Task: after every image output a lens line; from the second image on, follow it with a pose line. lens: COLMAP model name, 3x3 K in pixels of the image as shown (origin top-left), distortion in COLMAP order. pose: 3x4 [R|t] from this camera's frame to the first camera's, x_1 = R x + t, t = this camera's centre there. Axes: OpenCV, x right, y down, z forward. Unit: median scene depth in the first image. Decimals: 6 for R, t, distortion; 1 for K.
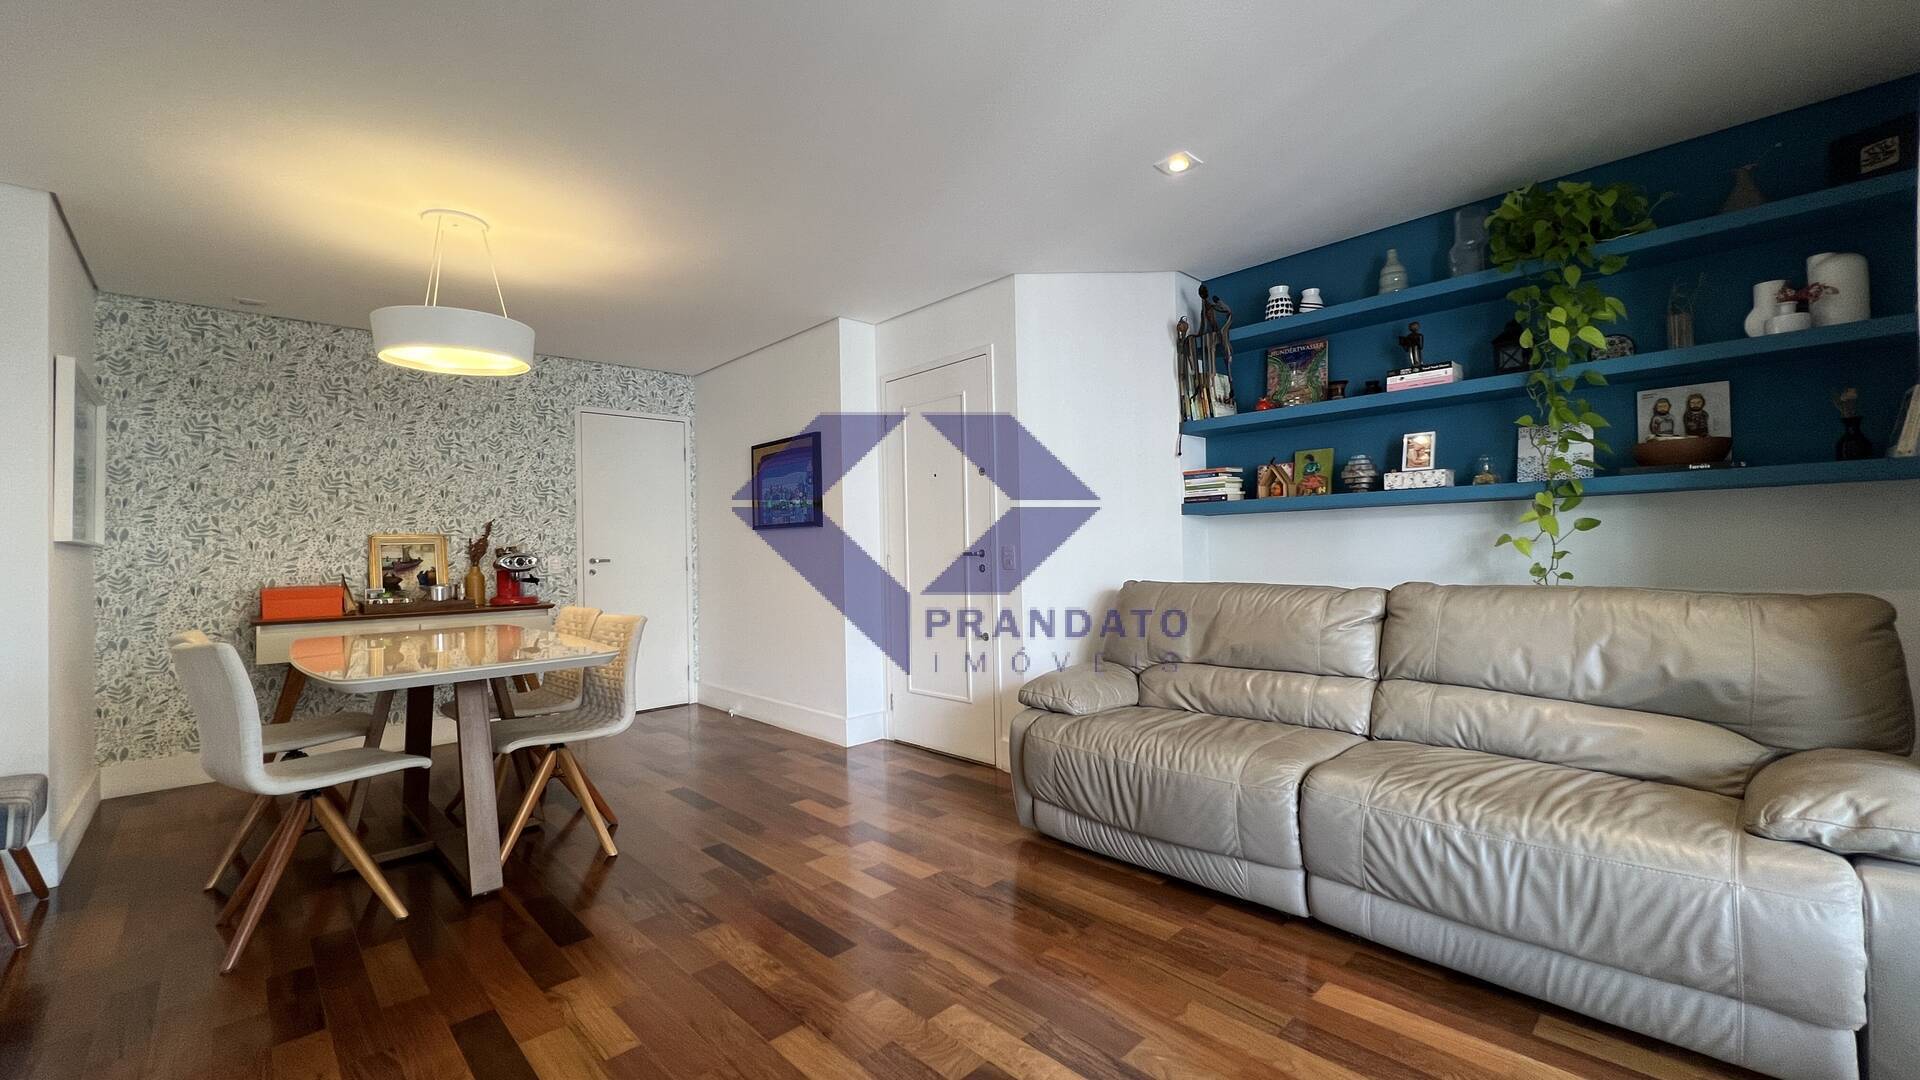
lens RADIAL K [[769.3, 0, 960.2], [0, 769.3, 536.6], [0, 0, 1]] dist [-0.003223, 0.000711]
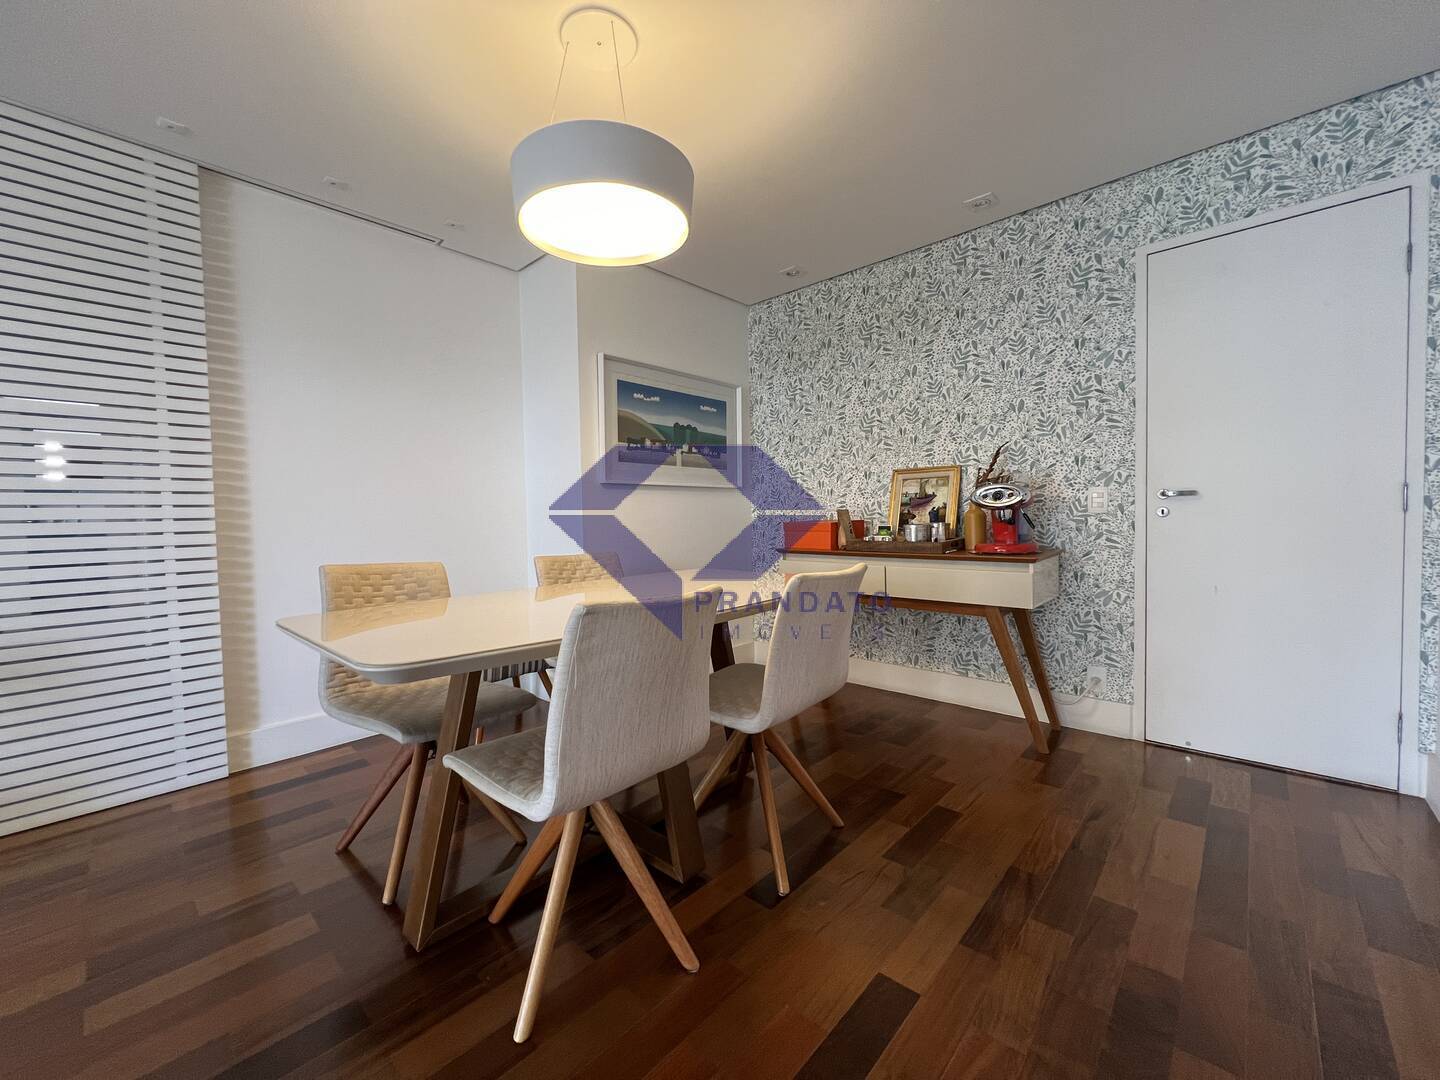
lens RADIAL K [[577.2, 0, 719.6], [0, 577.2, 536.8], [0, 0, 1]] dist [-0.002912, 0.000492]
pose [[0.060980, 0.056444, -0.996542, -0.045804], [0.033620, 0.997717, 0.058568, 0.034962], [0.997573, -0.037075, 0.058943, 0.796709]]
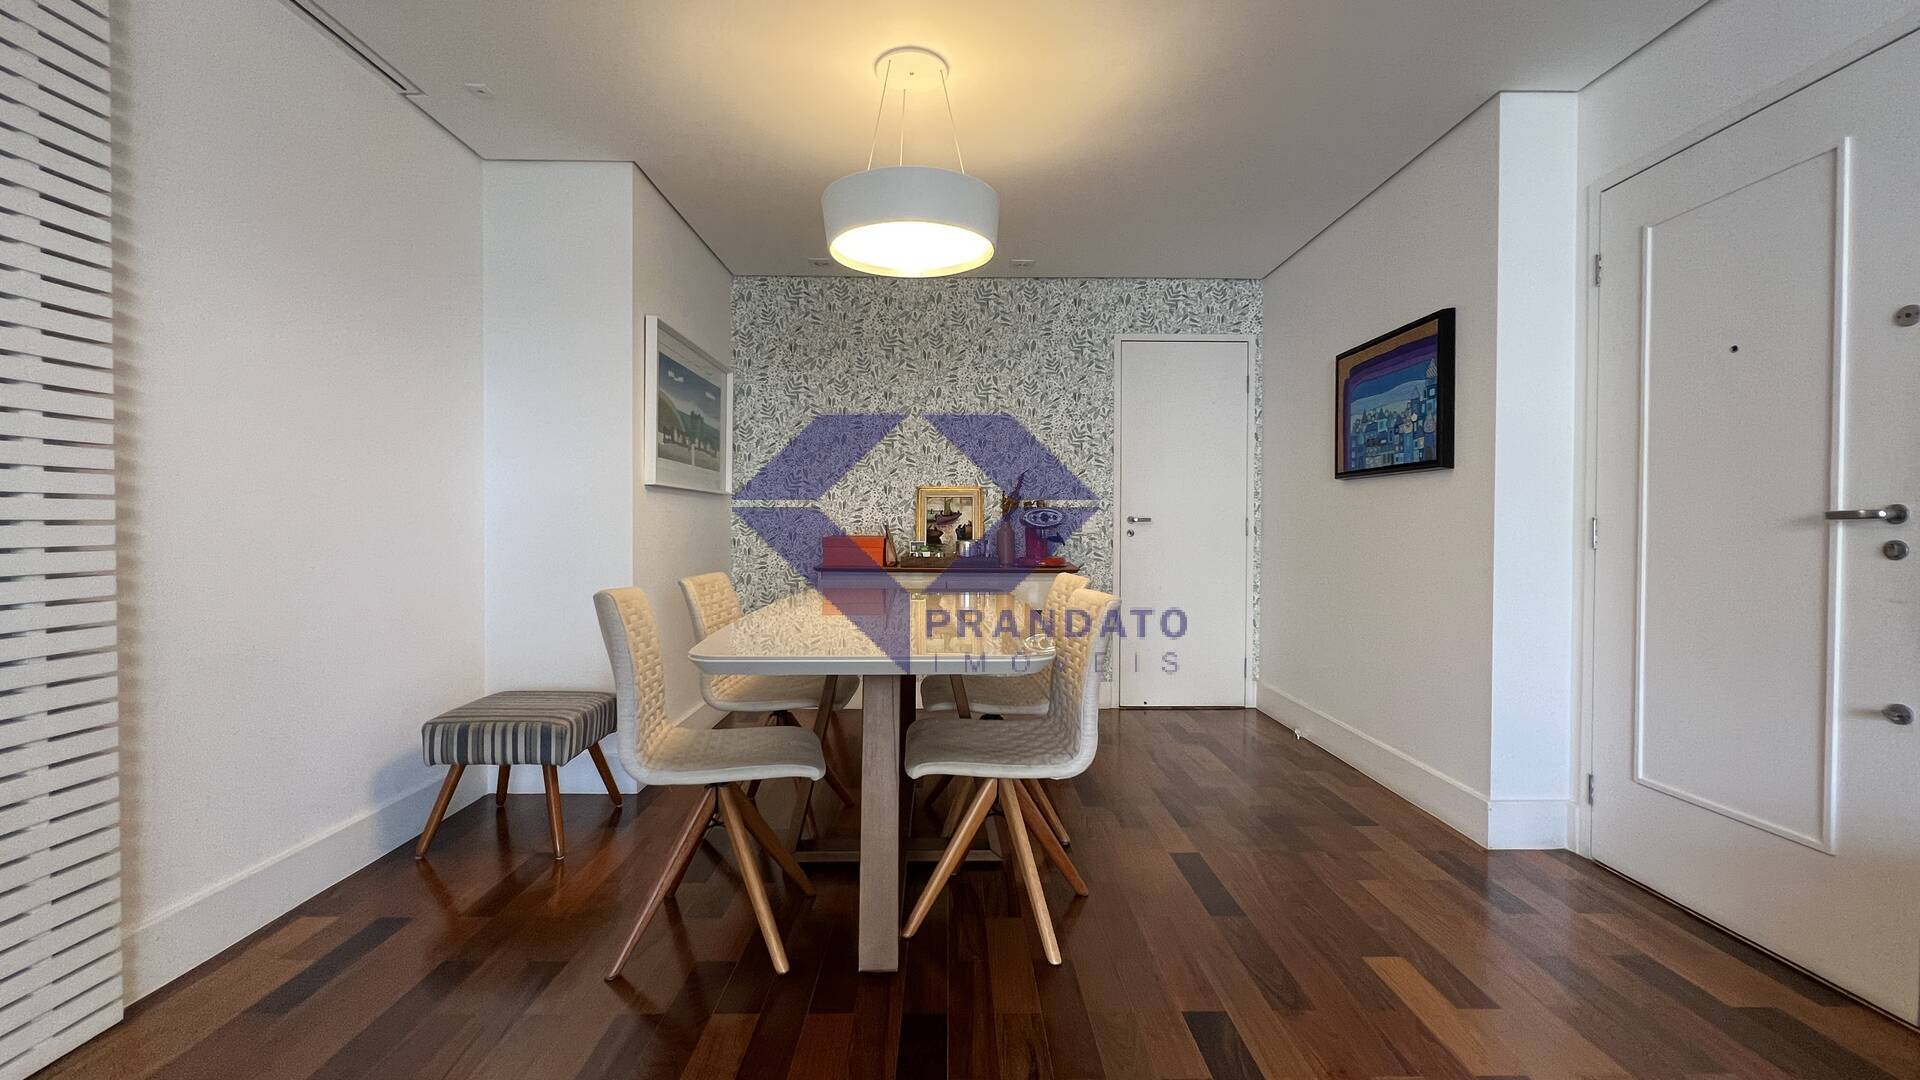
lens RADIAL K [[769.3, 0, 960.2], [0, 769.3, 536.6], [0, 0, 1]] dist [-0.003223, 0.000711]
pose [[0.731905, 0.036370, -0.680435, -0.058134], [-0.009144, 0.999009, 0.043563, 0.019980], [0.681345, -0.025662, 0.731512, 0.339935]]
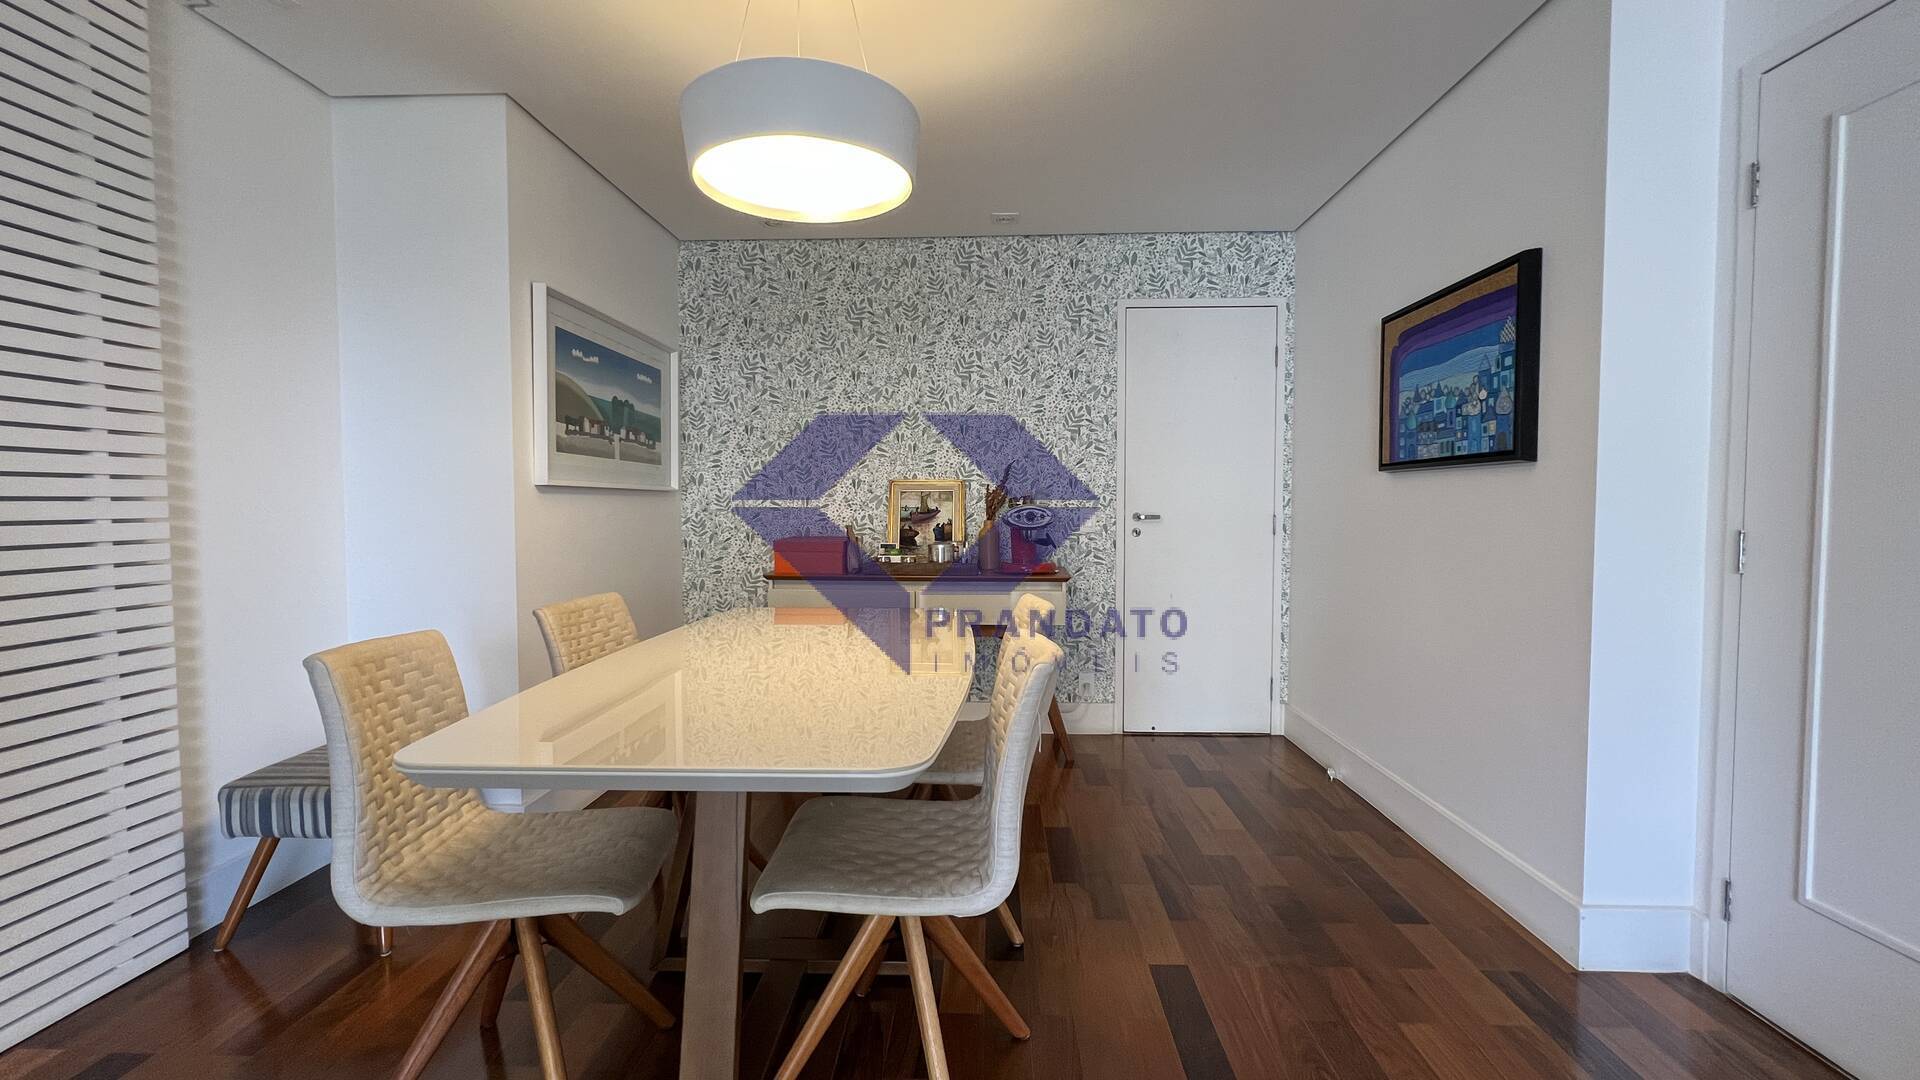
lens RADIAL K [[769.3, 0, 960.2], [0, 769.3, 536.6], [0, 0, 1]] dist [-0.003223, 0.000711]
pose [[0.694966, 0.051635, -0.717186, -0.098965], [-0.003576, 0.997654, 0.068363, 0.002088], [0.719034, -0.044946, 0.693520, 0.494961]]
